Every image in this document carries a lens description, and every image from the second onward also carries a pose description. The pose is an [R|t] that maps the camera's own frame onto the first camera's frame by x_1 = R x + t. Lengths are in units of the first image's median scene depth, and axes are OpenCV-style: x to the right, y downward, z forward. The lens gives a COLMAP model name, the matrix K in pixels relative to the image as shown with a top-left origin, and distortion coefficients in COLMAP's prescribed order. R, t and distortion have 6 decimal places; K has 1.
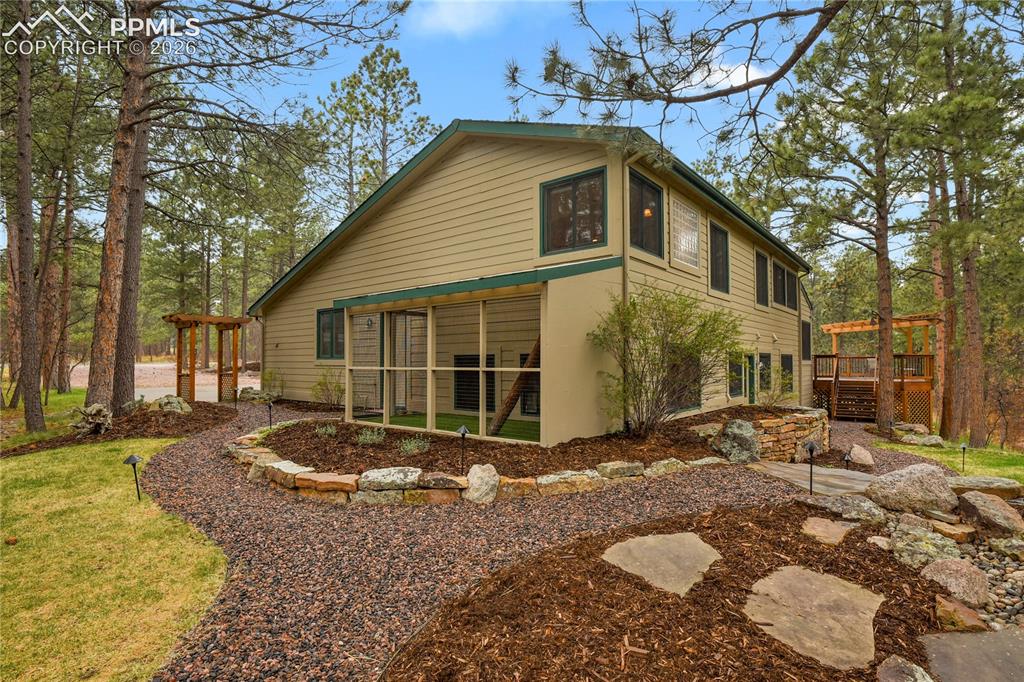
lens RADIAL K [[503.8, 0, 513.8], [0, 503.8, 351.7], [0, 0, 1]] dist [-0.005357, -0.000610]
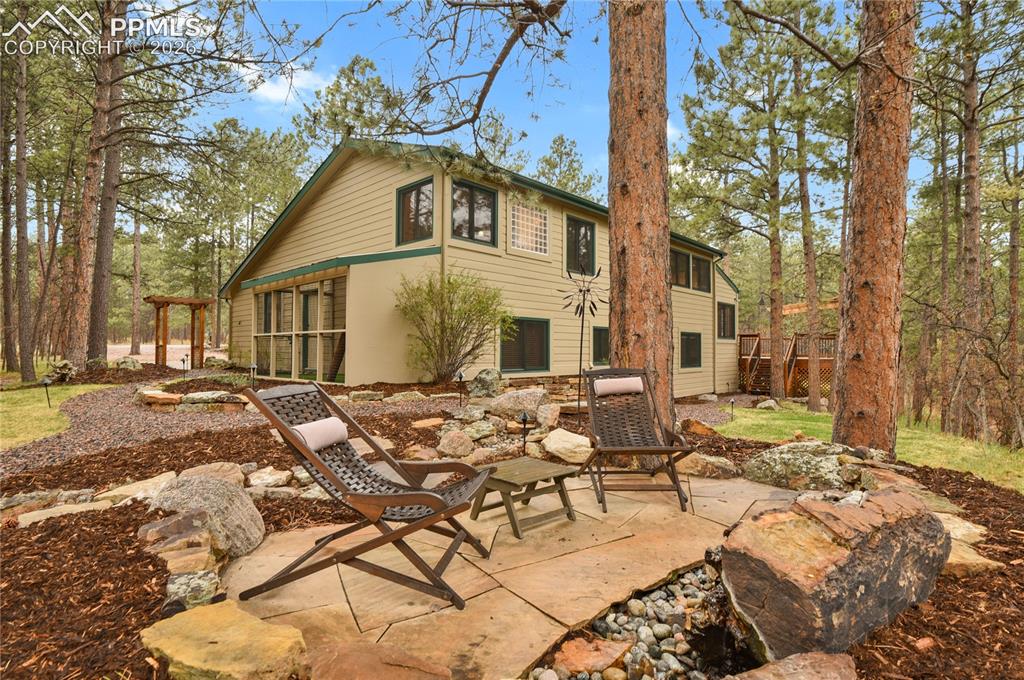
lens RADIAL K [[509.1, 0, 512.0], [0, 509.1, 340.0], [0, 0, 1]] dist [-0.004175, -0.000334]
pose [[0.997039, 0.003803, -0.076797, 0.367013], [-0.003828, 0.999993, -0.000178, 0.036407], [0.076796, 0.000472, 0.997047, -0.207462]]
